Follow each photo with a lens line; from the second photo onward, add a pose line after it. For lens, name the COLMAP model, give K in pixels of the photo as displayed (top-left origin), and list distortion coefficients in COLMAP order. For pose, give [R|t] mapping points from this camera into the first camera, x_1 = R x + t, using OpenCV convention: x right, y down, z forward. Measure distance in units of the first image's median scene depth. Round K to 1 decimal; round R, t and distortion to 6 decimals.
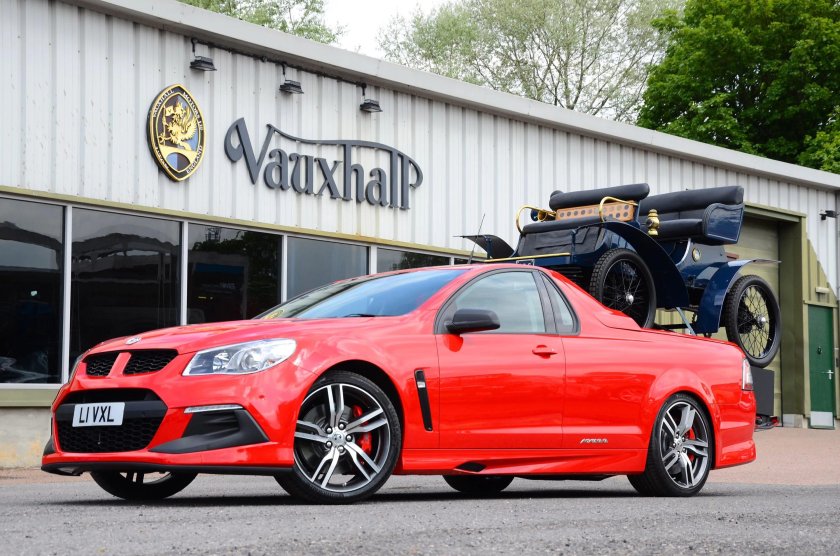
lens RADIAL K [[1790.9, 0, 420.0], [0, 1790.9, 278.0], [0, 0, 1]] dist [-0.023982, -0.088584]
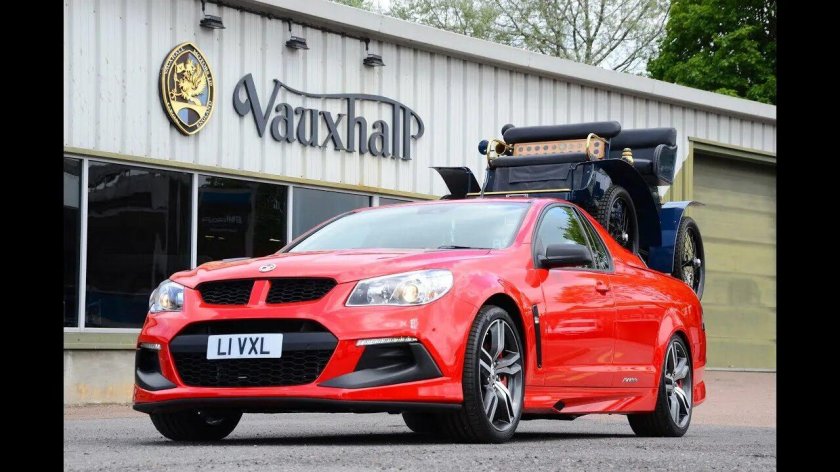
lens RADIAL K [[2385.9, 0, 420.0], [0, 2385.9, 236.0], [0, 0, 1]] dist [0.061058, 0.368647]
pose [[0.999422, 0.005051, -0.033623, 0.046806], [-0.003938, 0.999444, 0.033102, -0.040854], [0.033772, -0.032951, 0.998886, -0.387622]]
